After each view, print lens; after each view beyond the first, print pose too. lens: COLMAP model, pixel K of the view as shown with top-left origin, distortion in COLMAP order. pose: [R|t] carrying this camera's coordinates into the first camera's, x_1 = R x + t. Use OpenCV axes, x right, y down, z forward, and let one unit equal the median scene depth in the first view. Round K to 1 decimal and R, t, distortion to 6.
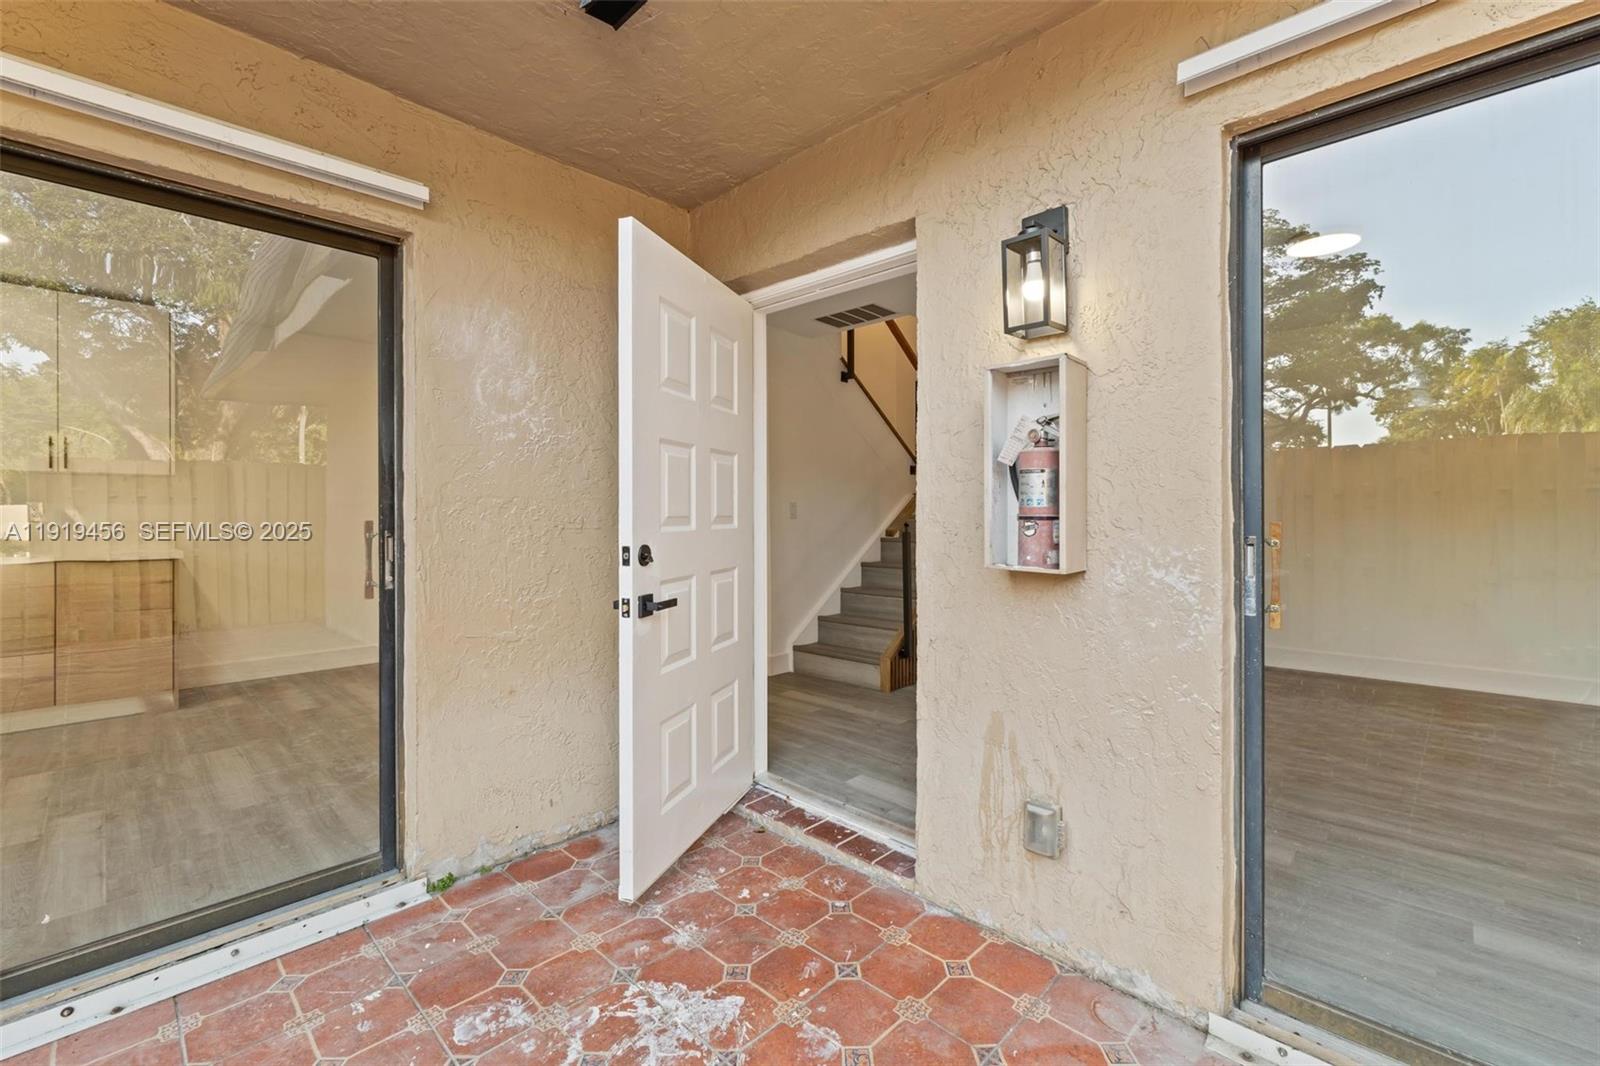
lens RADIAL K [[684.8, 0, 810.7], [0, 684.8, 517.3], [0, 0, 1]] dist [-0.001037, -0.000328]
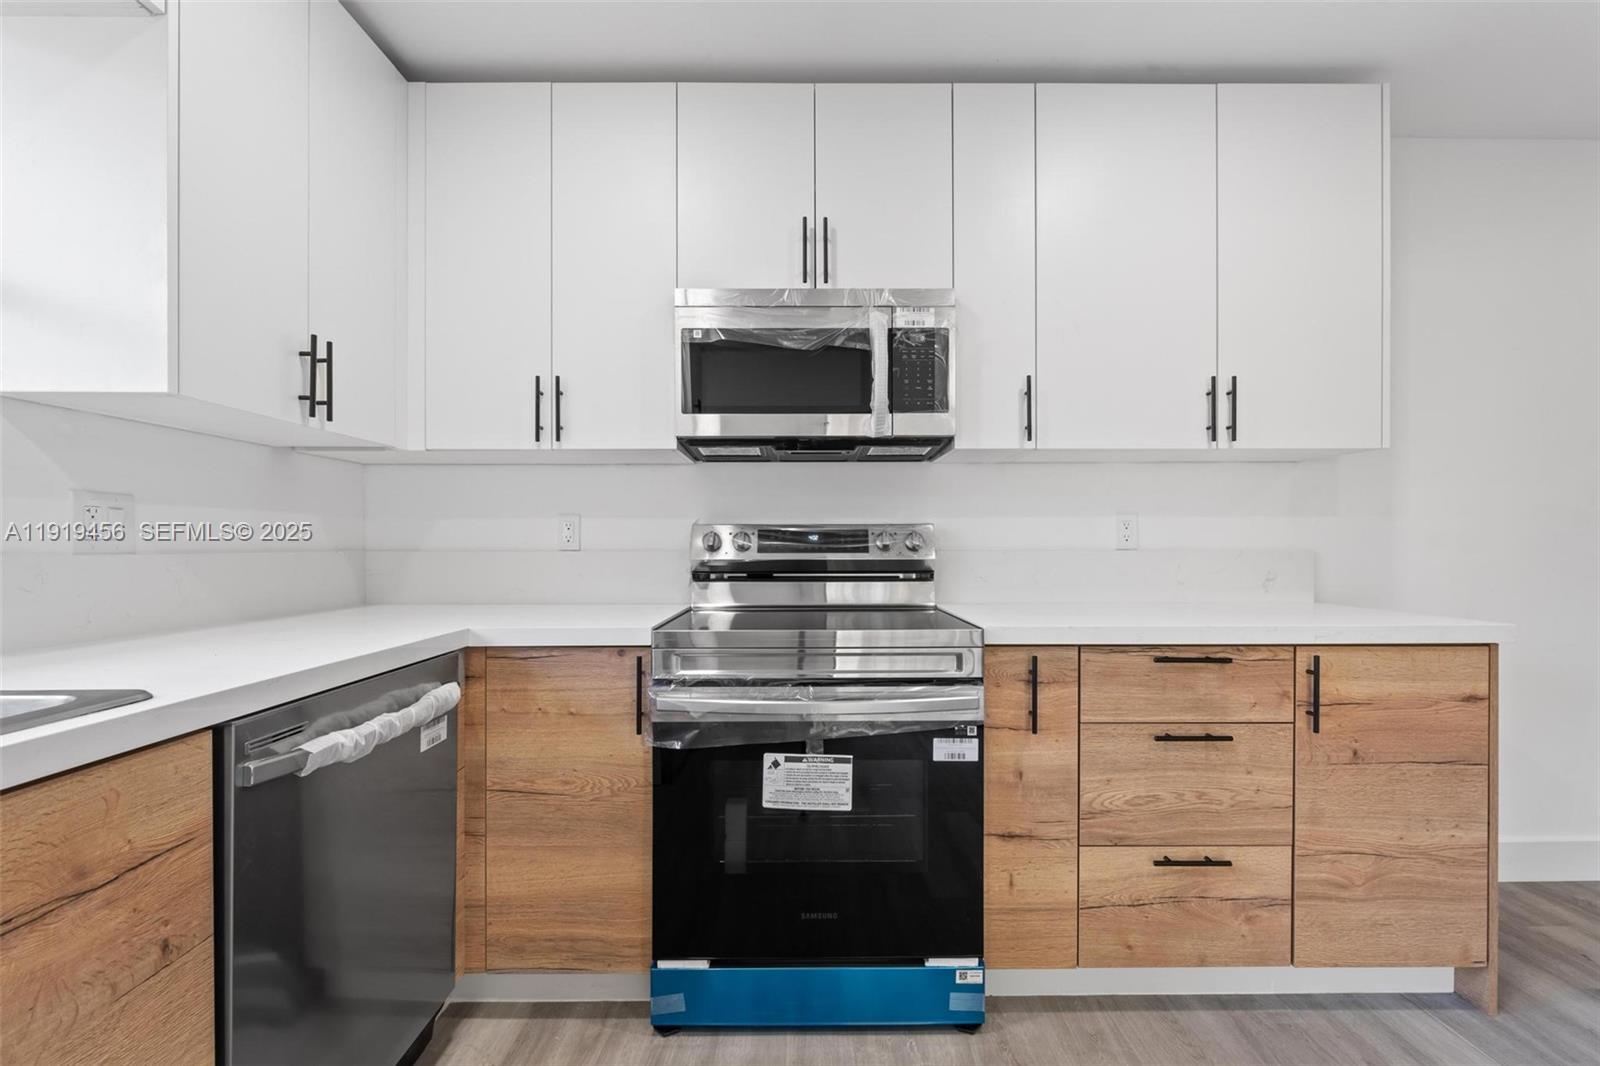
lens RADIAL K [[683.6, 0, 803.5], [0, 683.6, 546.8], [0, 0, 1]] dist [-0.003965, -0.000471]
pose [[0.696974, 0.002896, -0.717091, -0.974260], [-0.004828, 0.999988, -0.000654, 0.006039], [0.717080, 0.003918, 0.696980, 0.448032]]
